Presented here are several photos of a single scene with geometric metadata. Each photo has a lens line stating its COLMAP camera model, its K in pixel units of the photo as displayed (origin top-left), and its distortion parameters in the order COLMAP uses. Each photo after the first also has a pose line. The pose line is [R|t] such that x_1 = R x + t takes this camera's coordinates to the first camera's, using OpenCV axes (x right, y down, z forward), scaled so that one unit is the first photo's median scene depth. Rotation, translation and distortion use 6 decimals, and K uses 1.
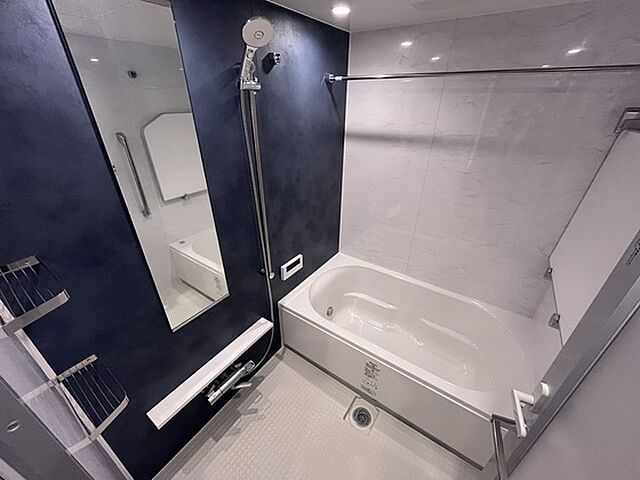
lens RADIAL K [[261.0, 0, 320.2], [0, 261.0, 239.9], [0, 0, 1]] dist [-0.000543, 0.000043]
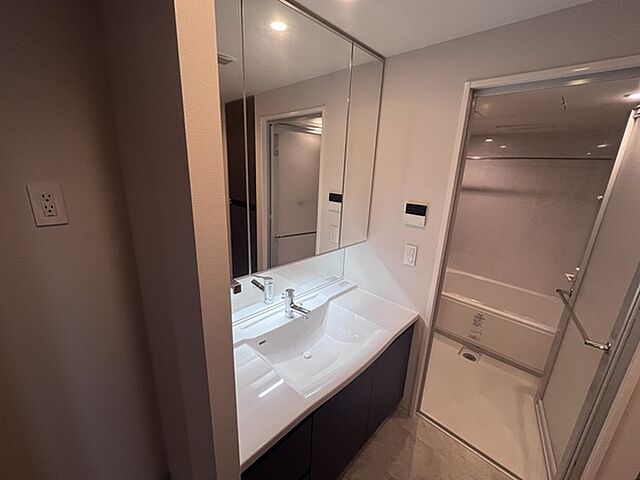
lens RADIAL K [[261.0, 0, 319.9], [0, 261.0, 239.6], [0, 0, 1]] dist [-0.000543, 0.000043]
pose [[0.987623, 0.066162, -0.142207, -0.574835], [-0.094755, 0.974201, -0.204826, 0.420397], [0.124987, 0.215766, 0.968413, -0.808117]]
